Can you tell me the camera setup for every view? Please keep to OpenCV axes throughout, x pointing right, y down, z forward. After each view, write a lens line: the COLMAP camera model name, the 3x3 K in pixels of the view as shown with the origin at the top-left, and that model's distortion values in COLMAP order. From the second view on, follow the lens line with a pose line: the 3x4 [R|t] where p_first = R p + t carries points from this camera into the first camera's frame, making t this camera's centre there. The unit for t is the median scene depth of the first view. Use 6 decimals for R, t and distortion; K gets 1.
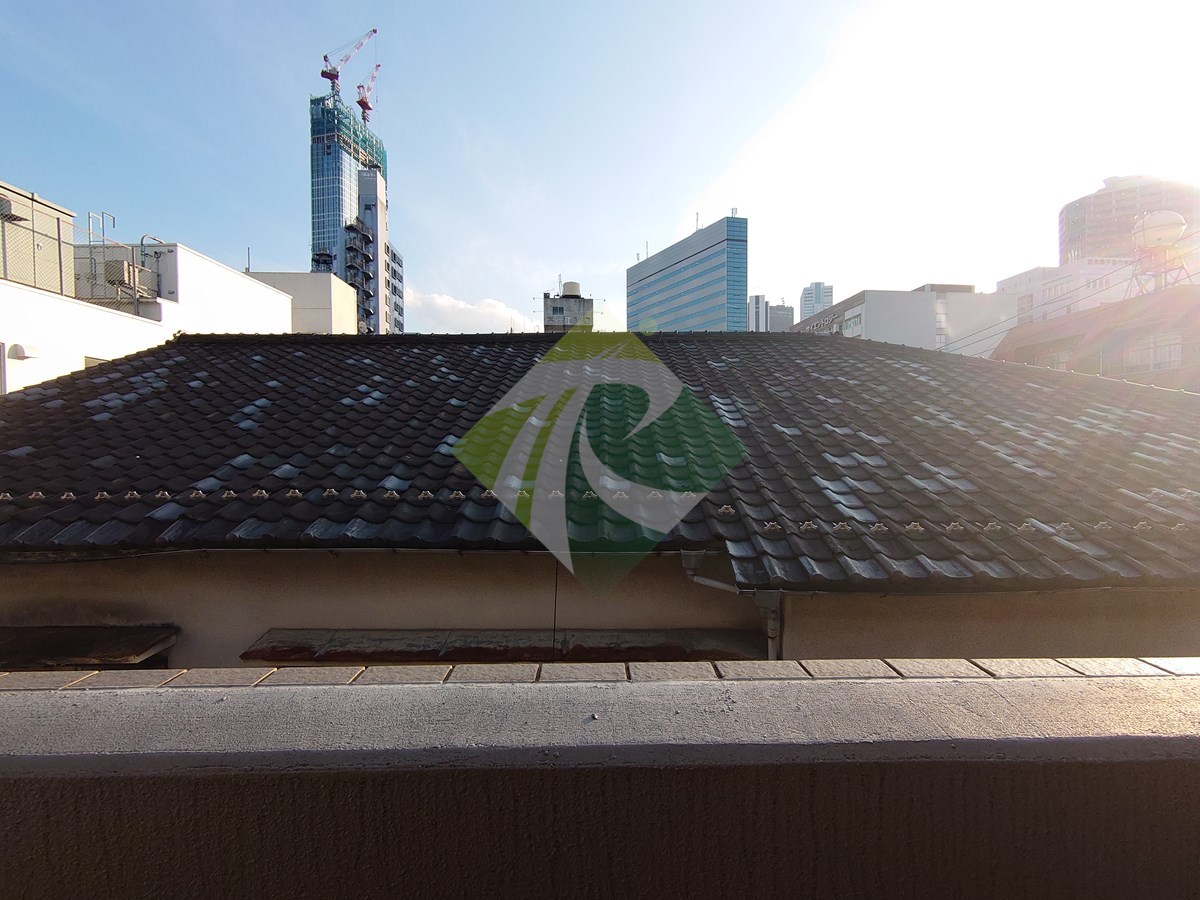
lens RADIAL K [[511.8, 0, 599.7], [0, 511.8, 452.0], [0, 0, 1]] dist [0.002848, 0.000395]
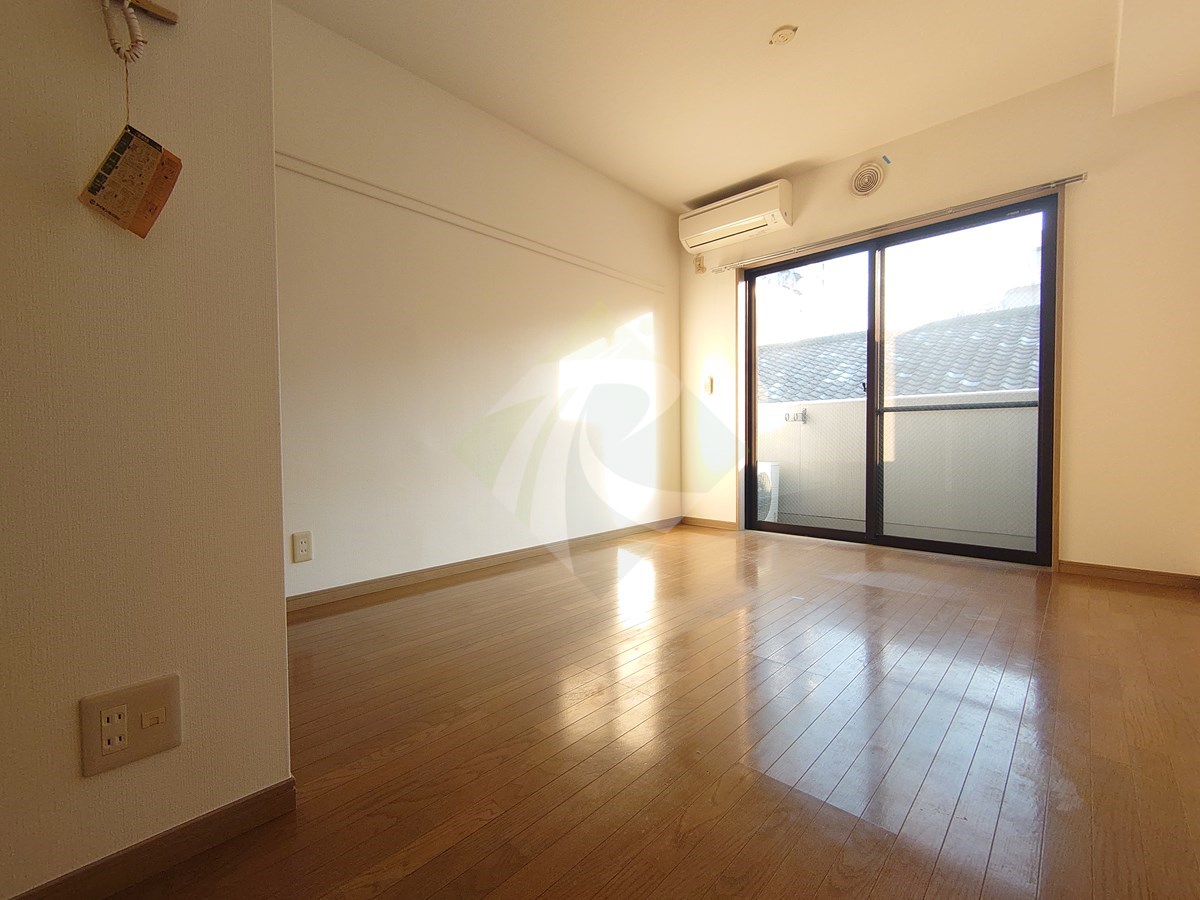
lens RADIAL K [[511.8, 0, 599.2], [0, 511.8, 449.0], [0, 0, 1]] dist [0.002848, 0.000395]
pose [[0.707959, 0.013438, -0.706126, 0.135779], [-0.005367, 0.999892, 0.013648, 0.092938], [0.706233, -0.005872, 0.707955, -0.620012]]
